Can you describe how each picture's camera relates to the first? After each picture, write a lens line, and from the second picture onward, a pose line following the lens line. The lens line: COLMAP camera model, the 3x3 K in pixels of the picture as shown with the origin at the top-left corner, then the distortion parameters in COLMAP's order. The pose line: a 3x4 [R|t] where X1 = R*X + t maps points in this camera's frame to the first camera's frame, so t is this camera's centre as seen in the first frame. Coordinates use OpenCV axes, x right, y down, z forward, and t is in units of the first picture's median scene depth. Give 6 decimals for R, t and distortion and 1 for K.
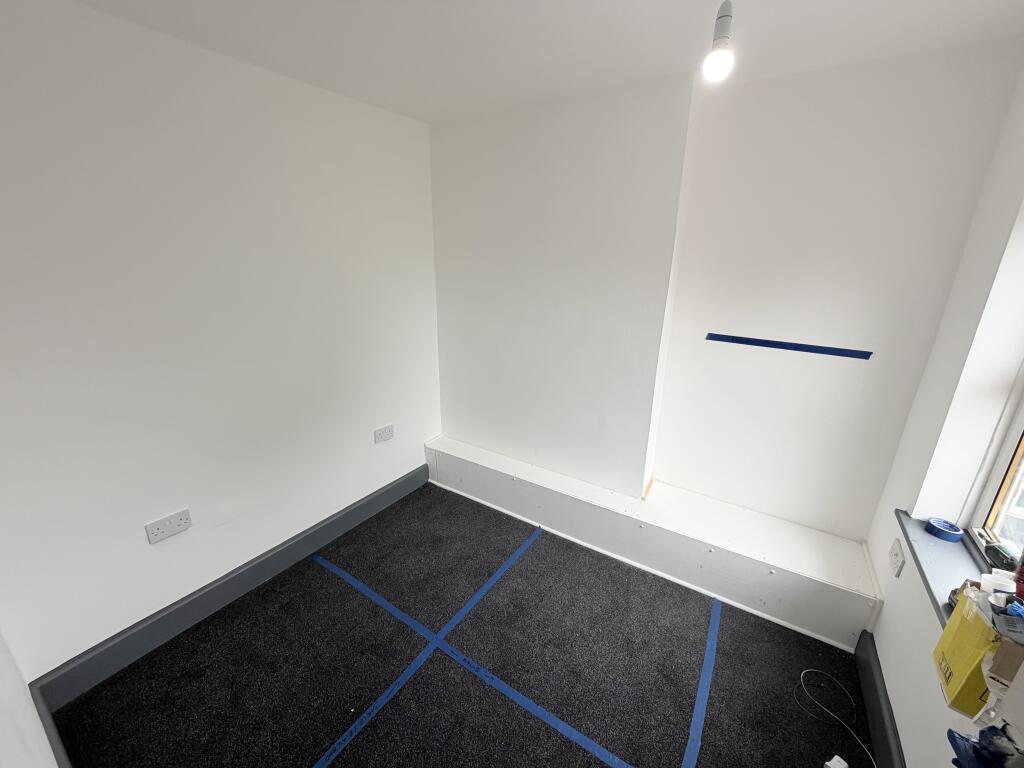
lens RADIAL K [[407.1, 0, 510.5], [0, 407.1, 386.0], [0, 0, 1]] dist [-0.002070, 0.000421]
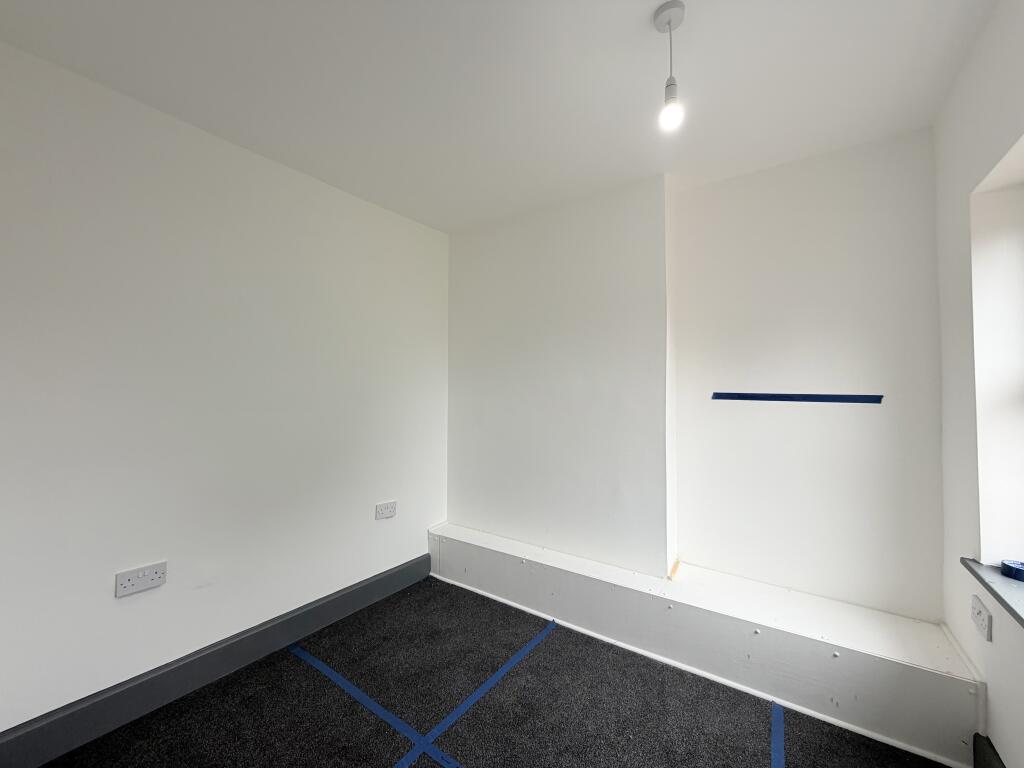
lens RADIAL K [[407.1, 0, 509.6], [0, 407.1, 383.4], [0, 0, 1]] dist [-0.002070, 0.000421]
pose [[0.999324, -0.010842, -0.035136, 0.019098], [-0.001049, 0.946744, -0.321984, 0.189186], [0.036756, 0.321803, 0.946093, 0.022633]]
